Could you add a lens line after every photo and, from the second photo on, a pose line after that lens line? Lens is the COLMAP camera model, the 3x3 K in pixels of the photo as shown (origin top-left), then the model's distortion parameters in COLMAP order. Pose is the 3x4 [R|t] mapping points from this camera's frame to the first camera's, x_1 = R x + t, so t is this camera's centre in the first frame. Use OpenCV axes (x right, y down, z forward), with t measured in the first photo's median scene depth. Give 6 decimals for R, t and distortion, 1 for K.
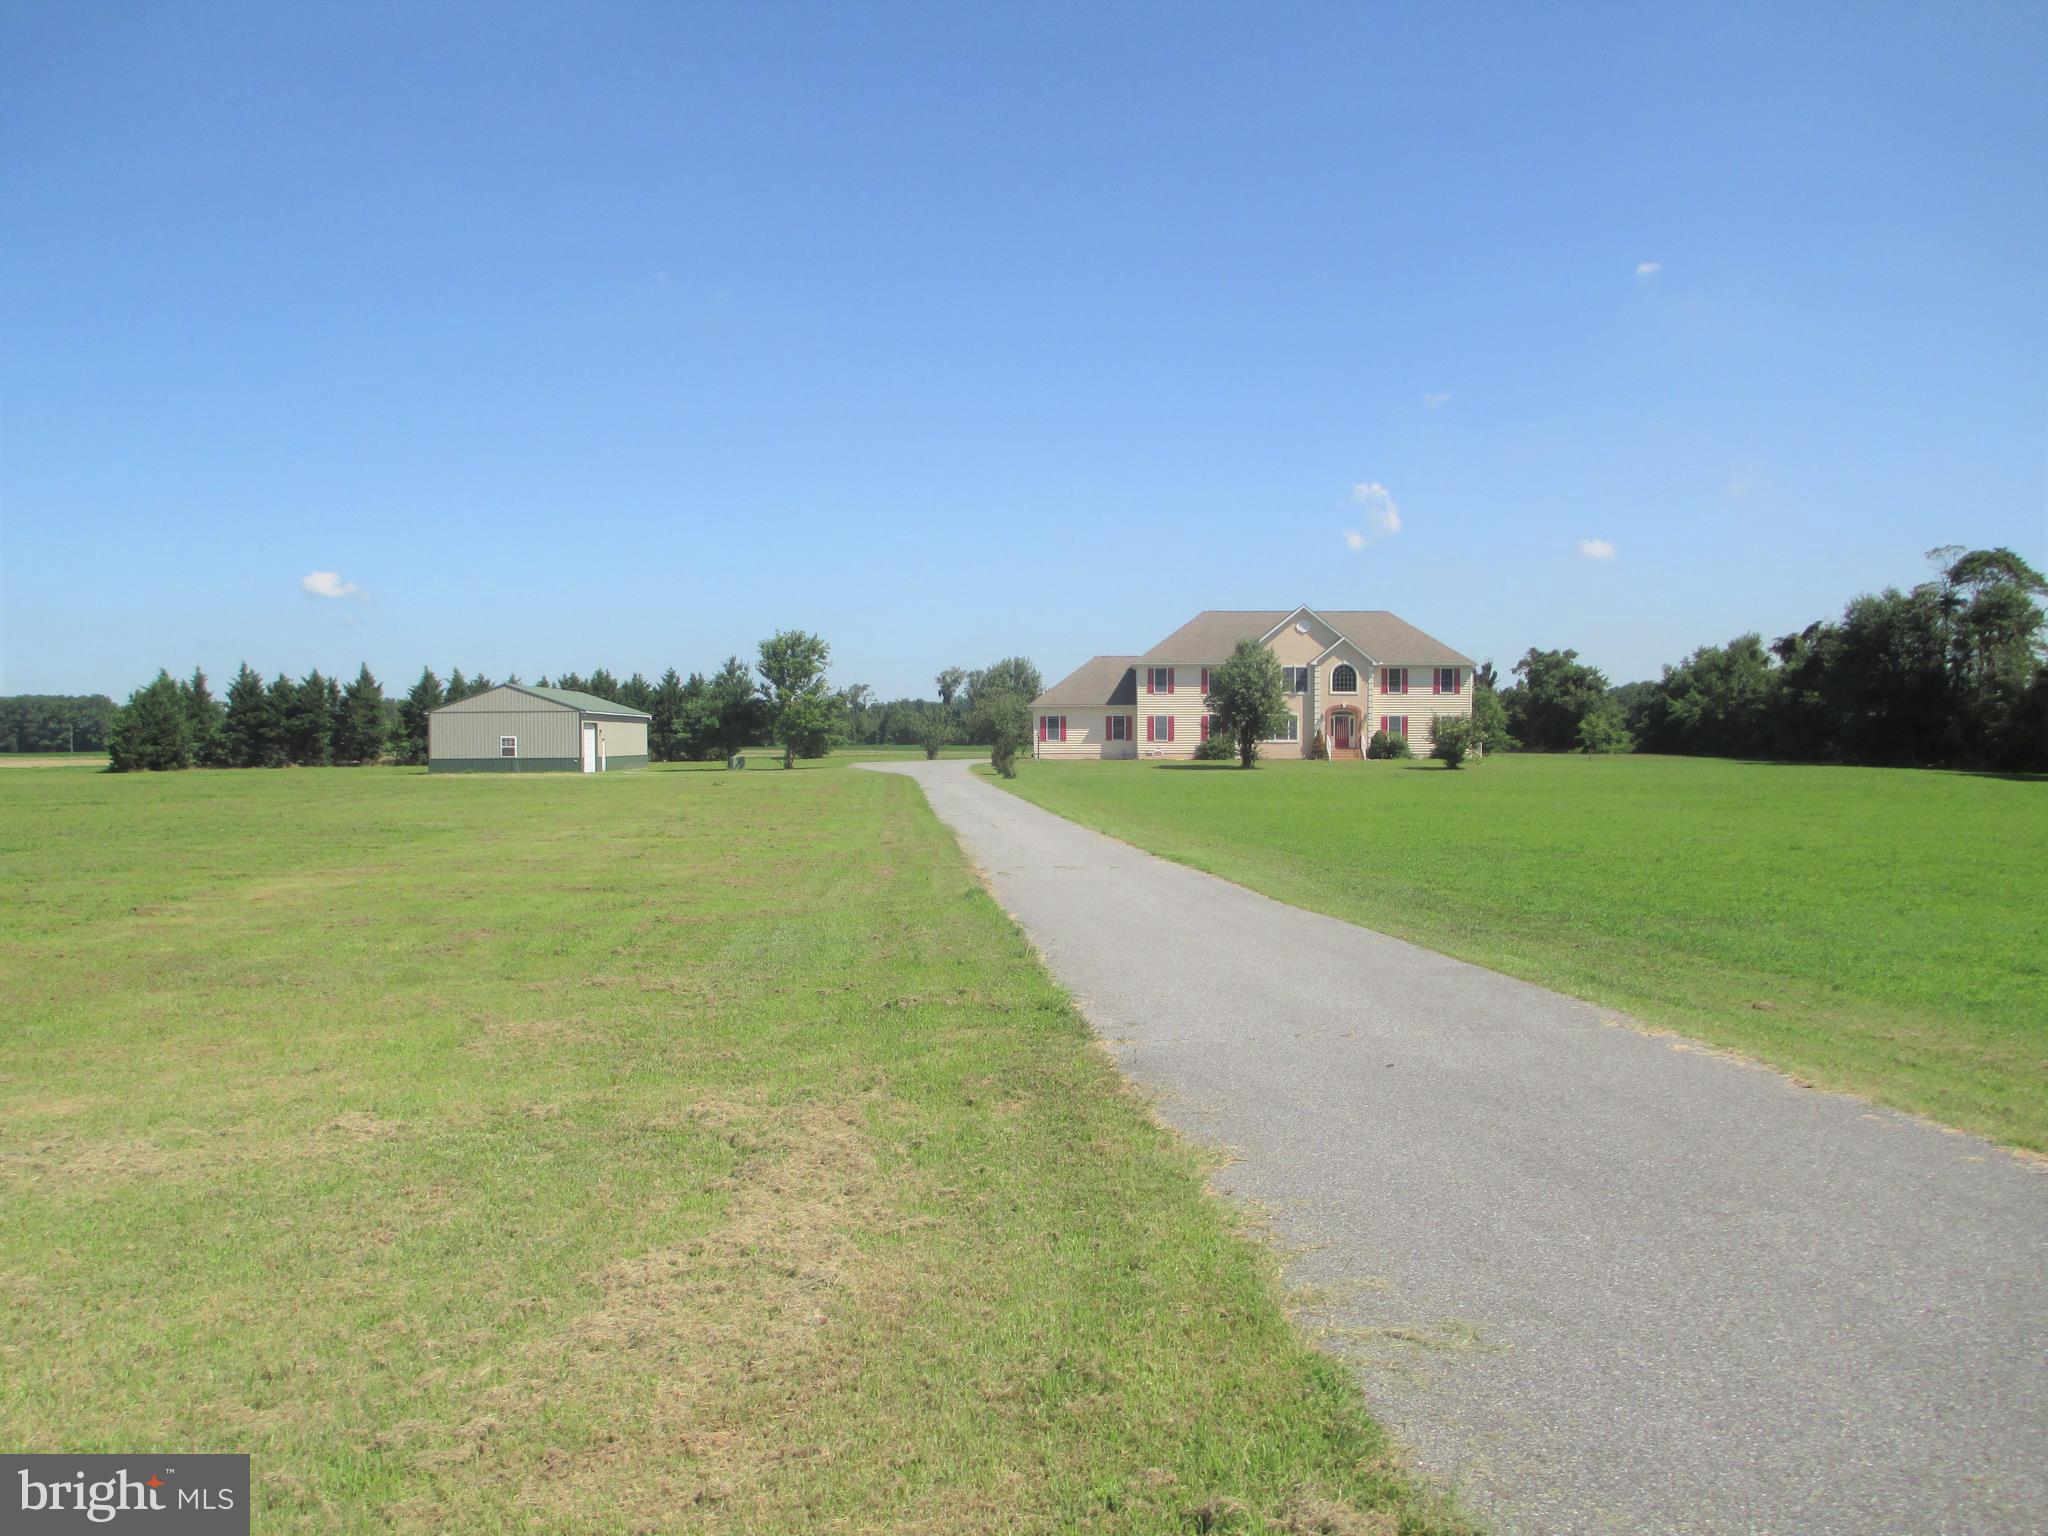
lens RADIAL K [[1676.3, 0, 1053.4], [0, 1676.3, 740.5], [0, 0, 1]] dist [-0.082722, 0.007466]
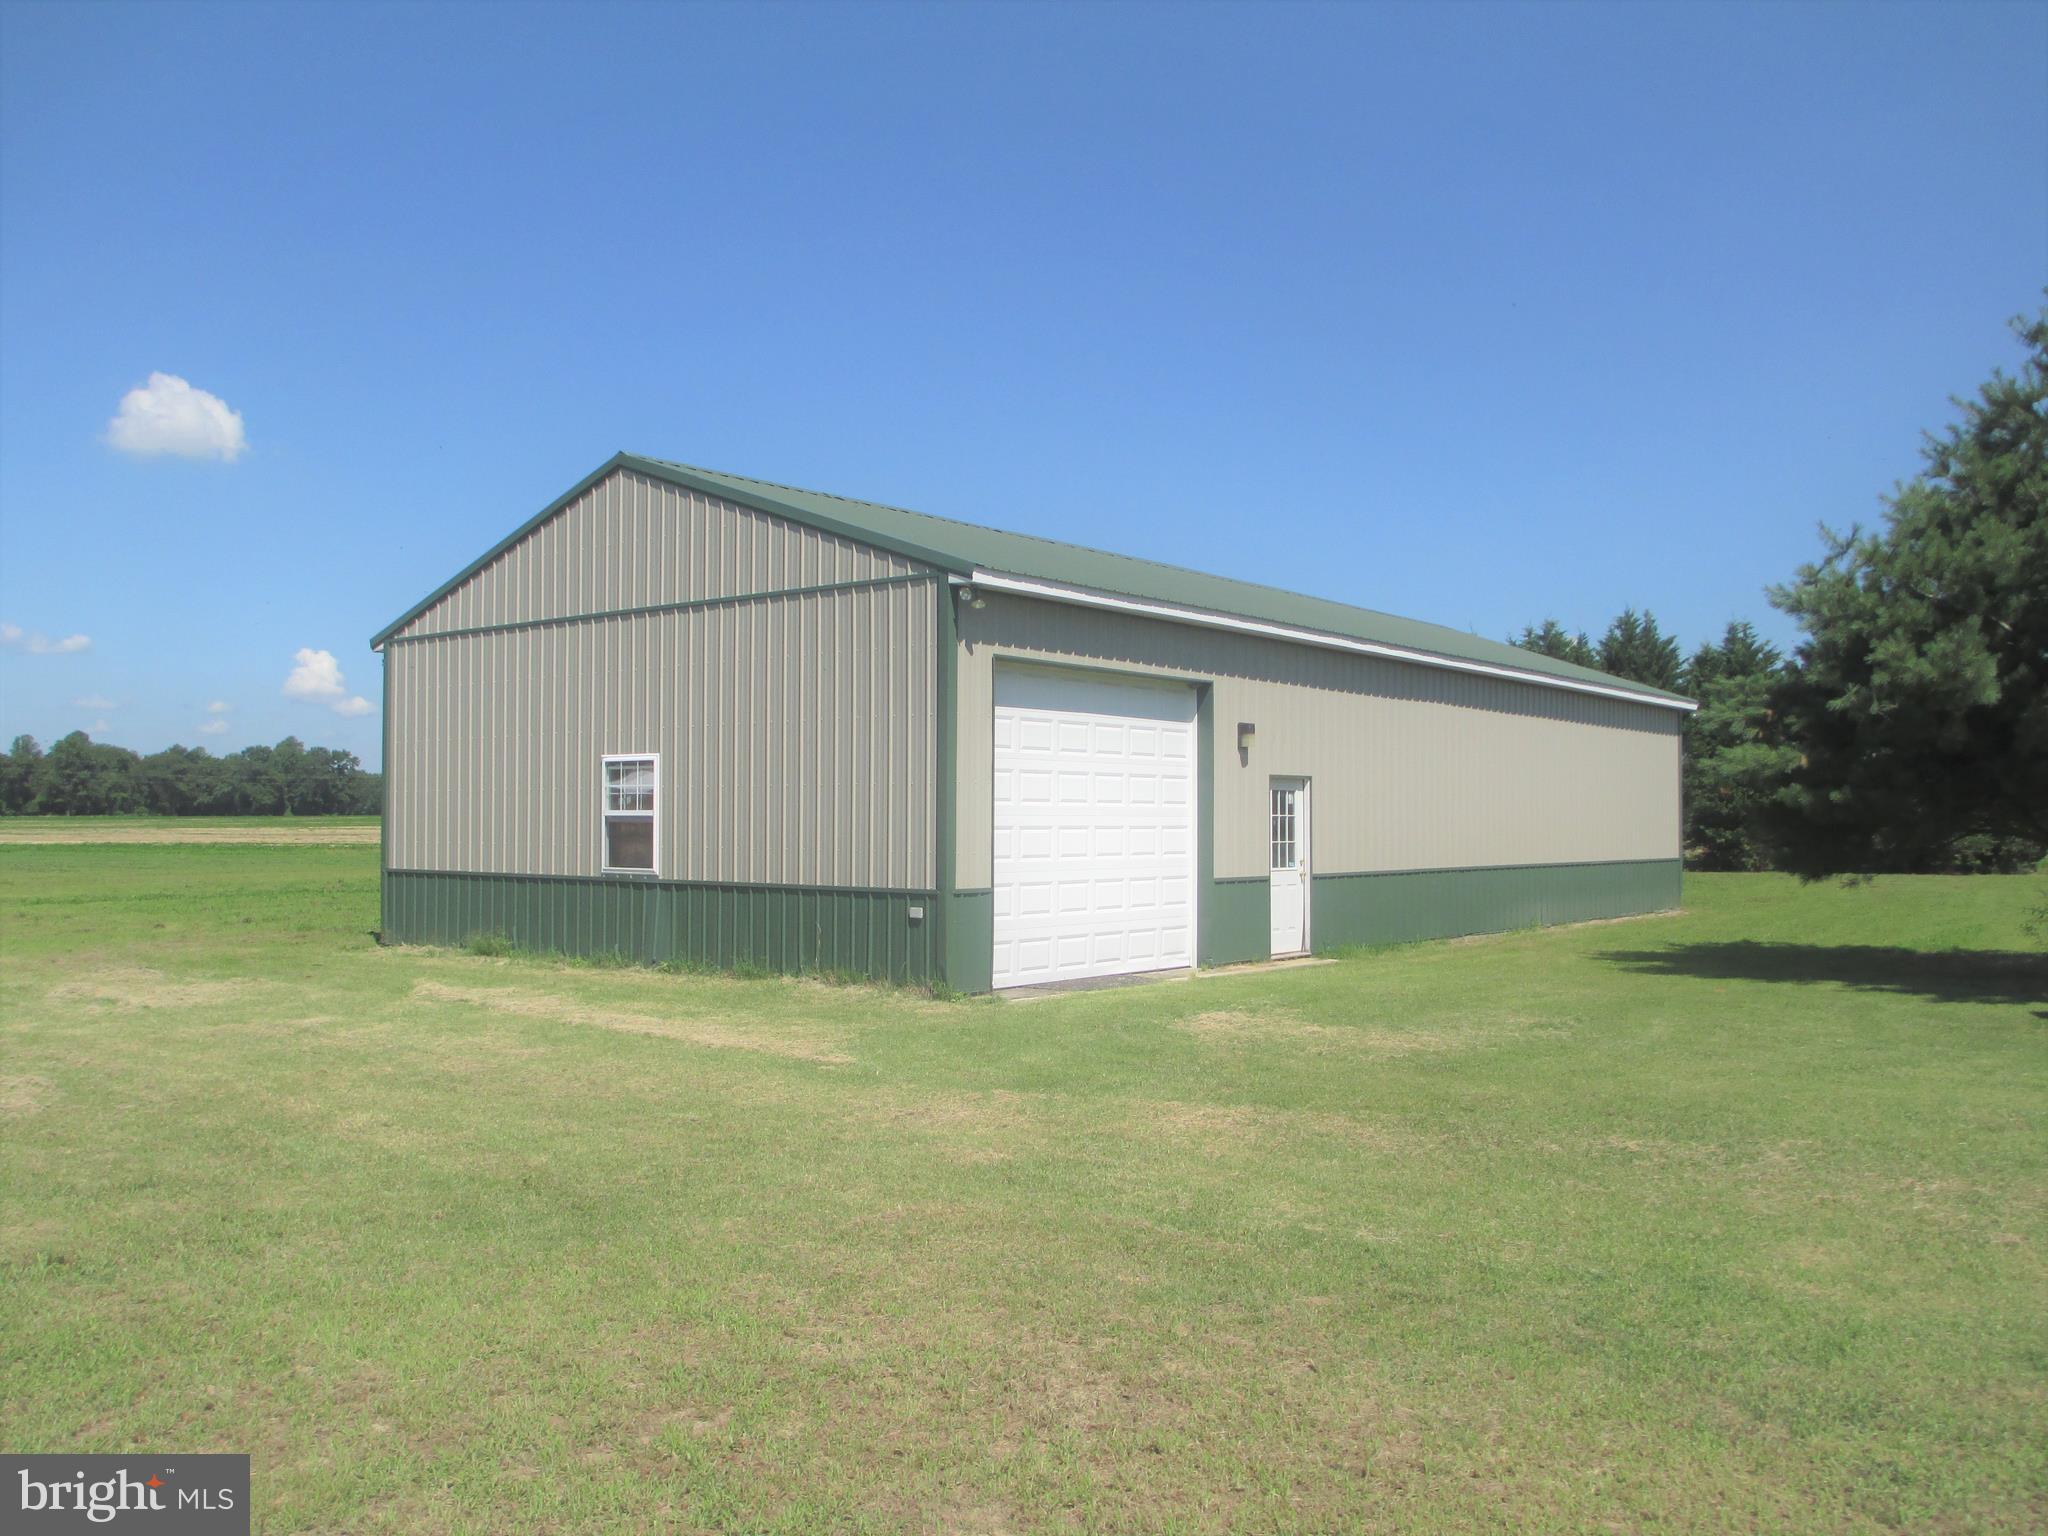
lens RADIAL K [[1679.7, 0, 1021.0], [0, 1679.7, 738.0], [0, 0, 1]] dist [-0.040381, 0.003372]
pose [[0.749727, -0.014163, -0.661596, -0.163716], [-0.016016, 0.999090, -0.039538, 0.002085], [0.661553, 0.040239, 0.748818, 0.806842]]
